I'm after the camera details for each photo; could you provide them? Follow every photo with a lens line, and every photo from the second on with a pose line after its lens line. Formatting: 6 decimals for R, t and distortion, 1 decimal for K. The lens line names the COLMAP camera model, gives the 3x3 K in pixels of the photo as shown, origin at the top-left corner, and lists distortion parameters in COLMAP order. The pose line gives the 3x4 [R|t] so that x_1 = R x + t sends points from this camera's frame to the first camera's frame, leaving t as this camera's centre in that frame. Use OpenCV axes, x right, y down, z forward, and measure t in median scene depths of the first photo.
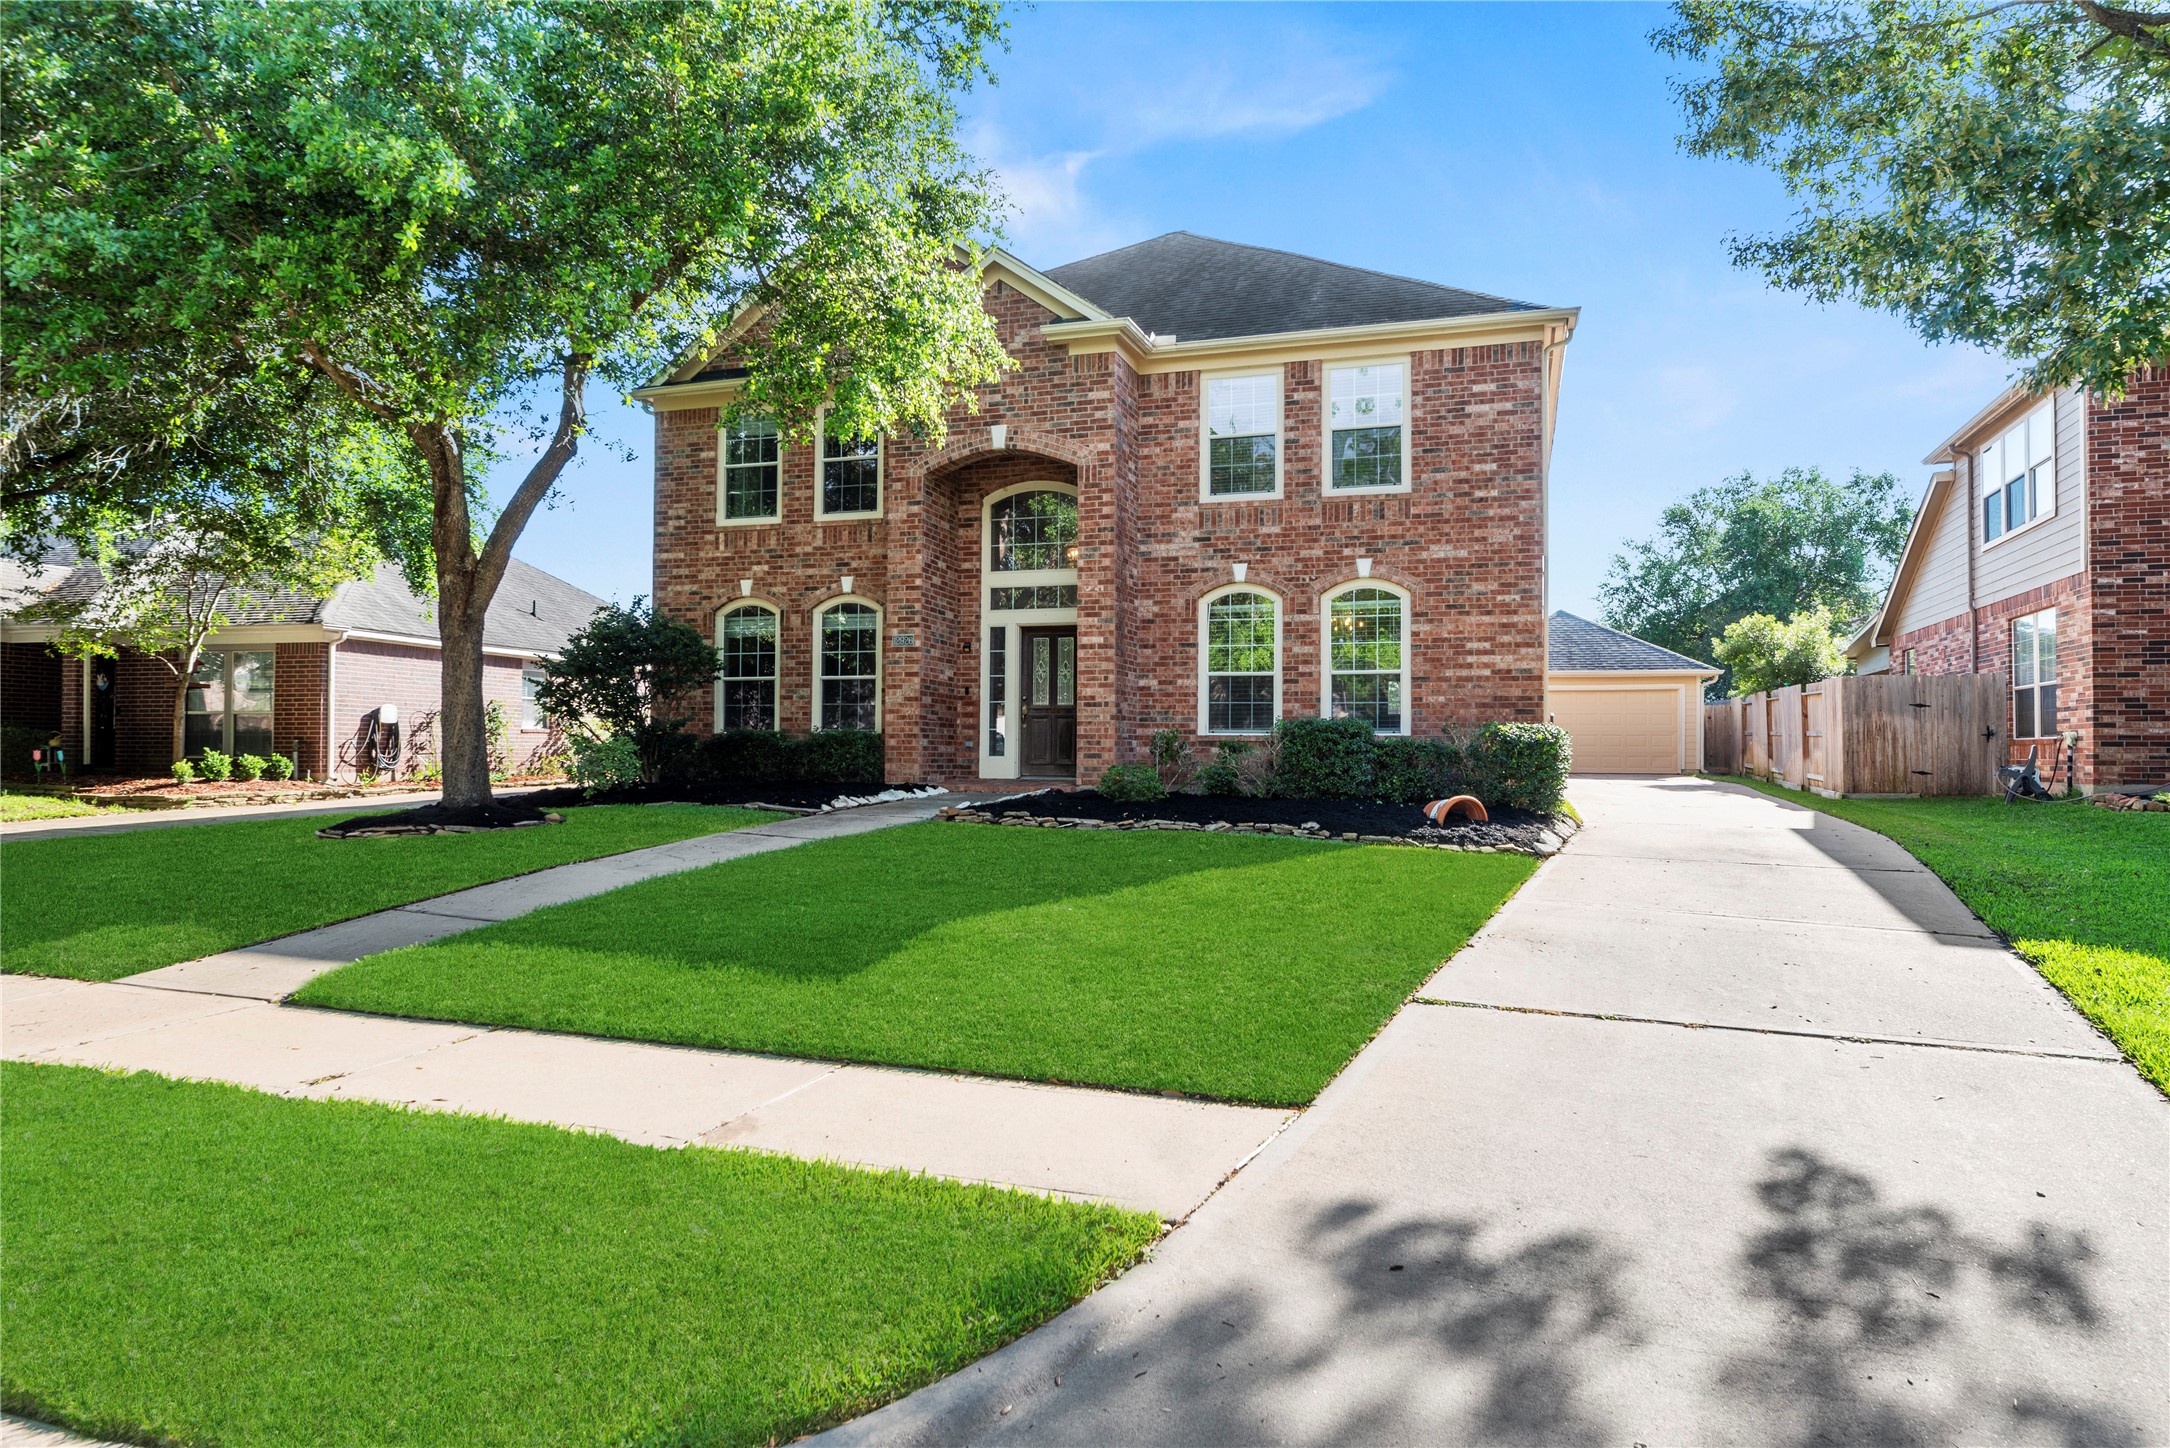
lens RADIAL K [[1306.4, 0, 1100.8], [0, 1306.4, 720.1], [0, 0, 1]] dist [-0.001618, 0.000260]
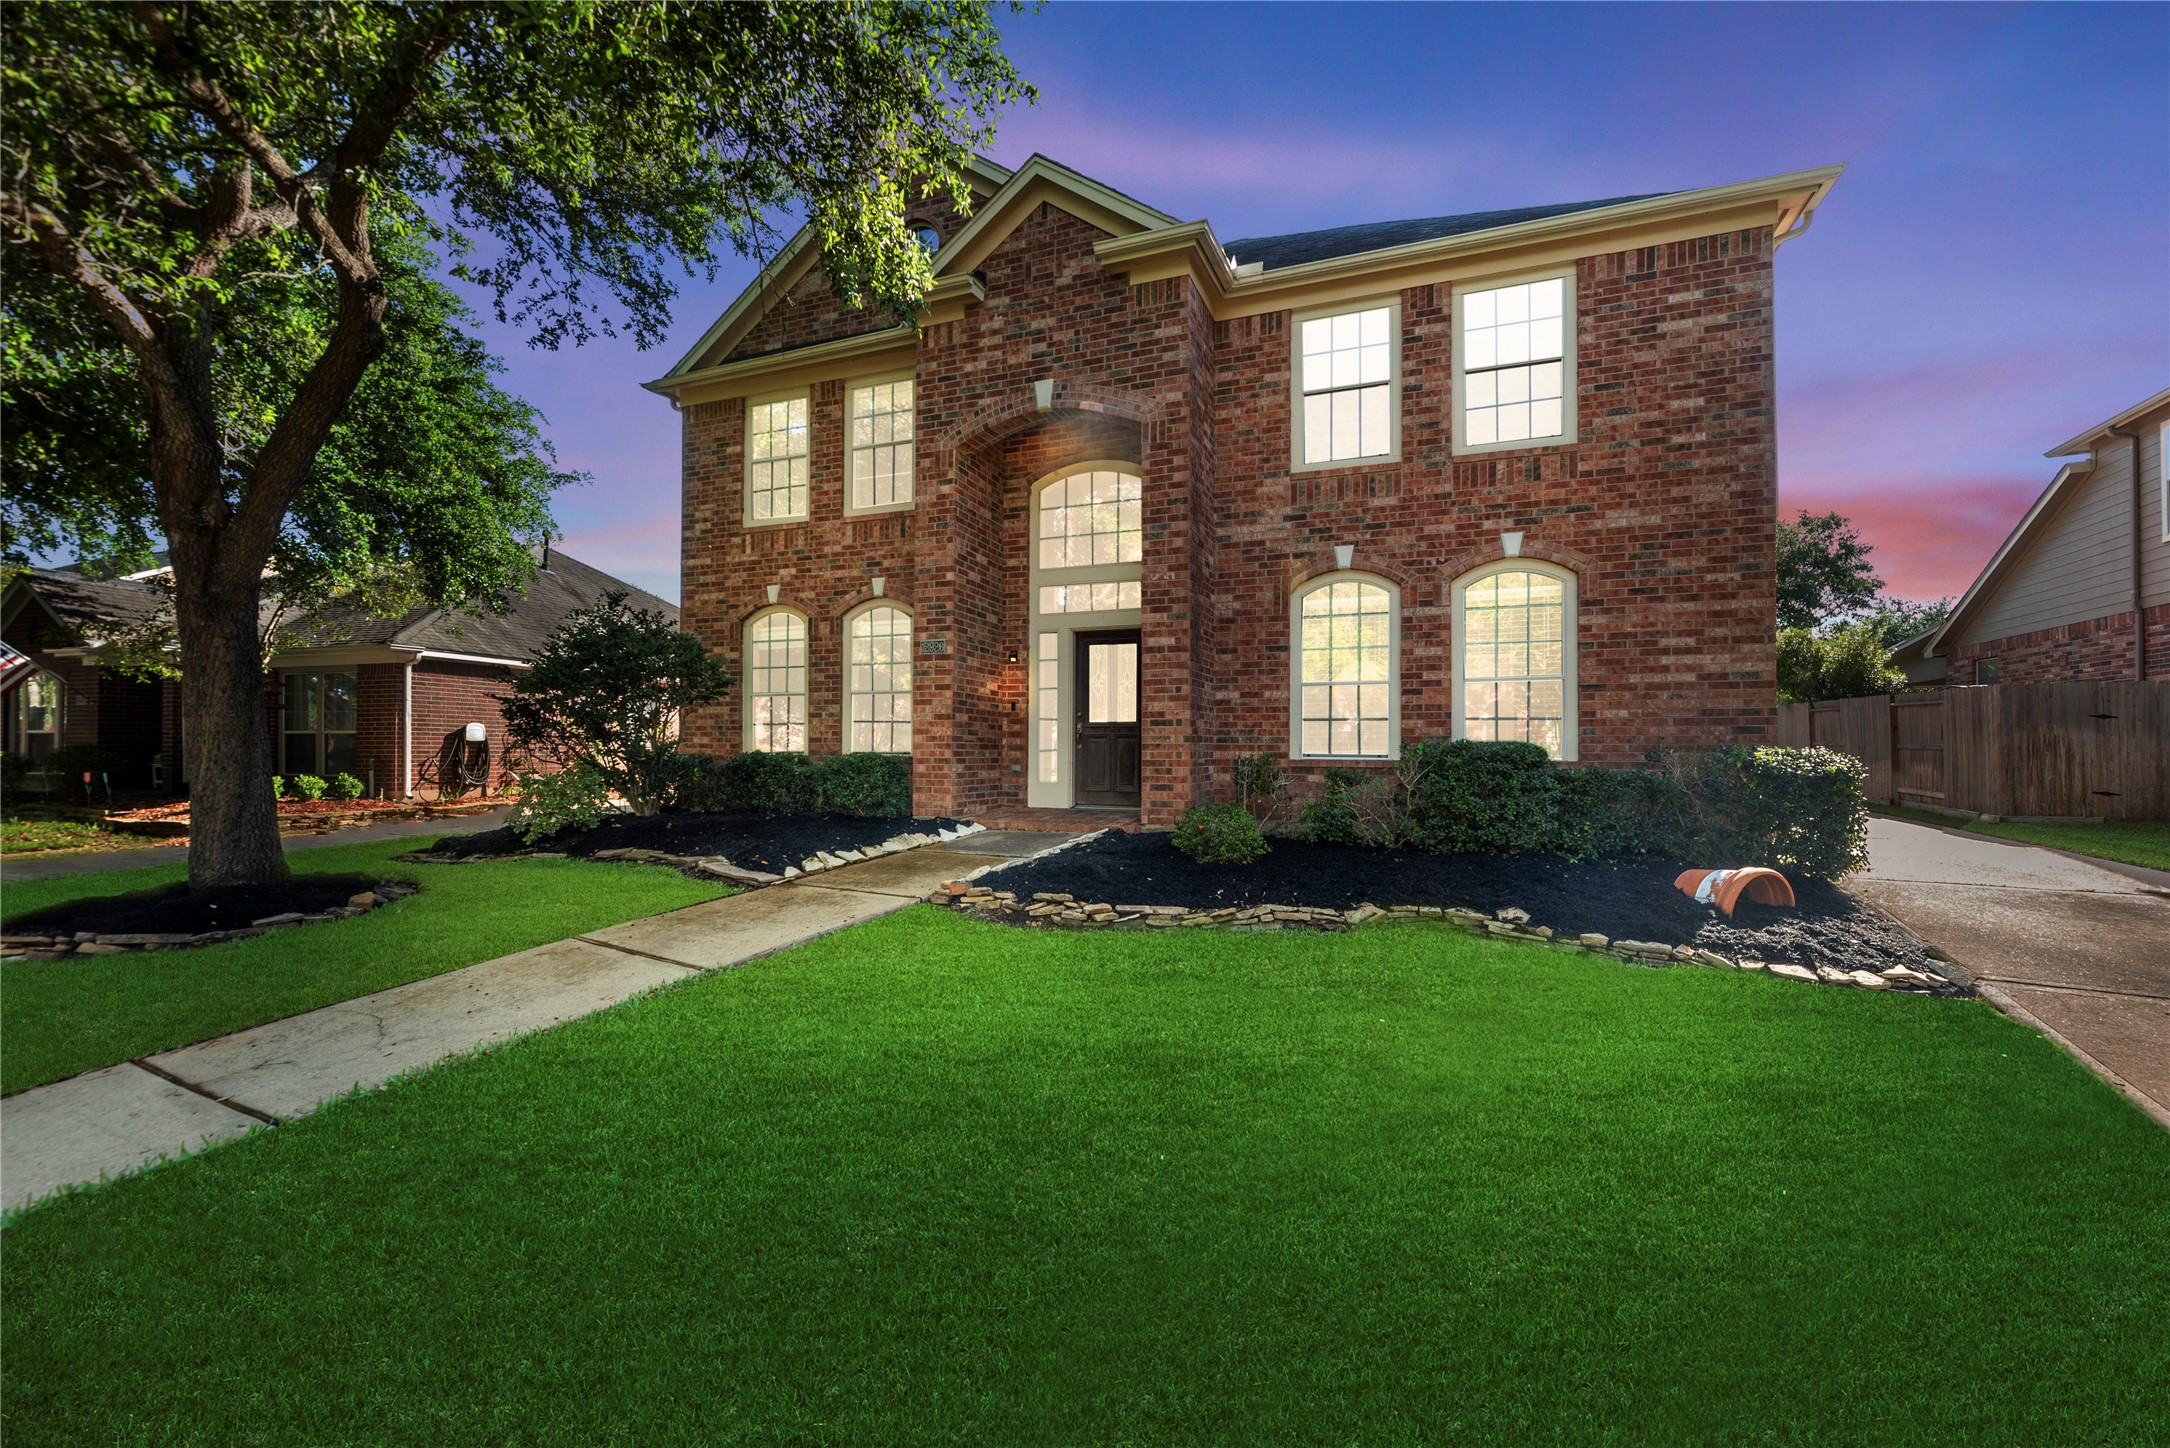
lens RADIAL K [[883.9, 0, 1097.6], [0, 883.9, 739.3], [0, 0, 1]] dist [-0.002660, -0.000073]
pose [[0.998265, -0.003861, -0.058750, -0.013224], [0.004711, 0.999886, 0.014328, -0.009496], [0.058688, -0.014580, 0.998170, 0.452062]]
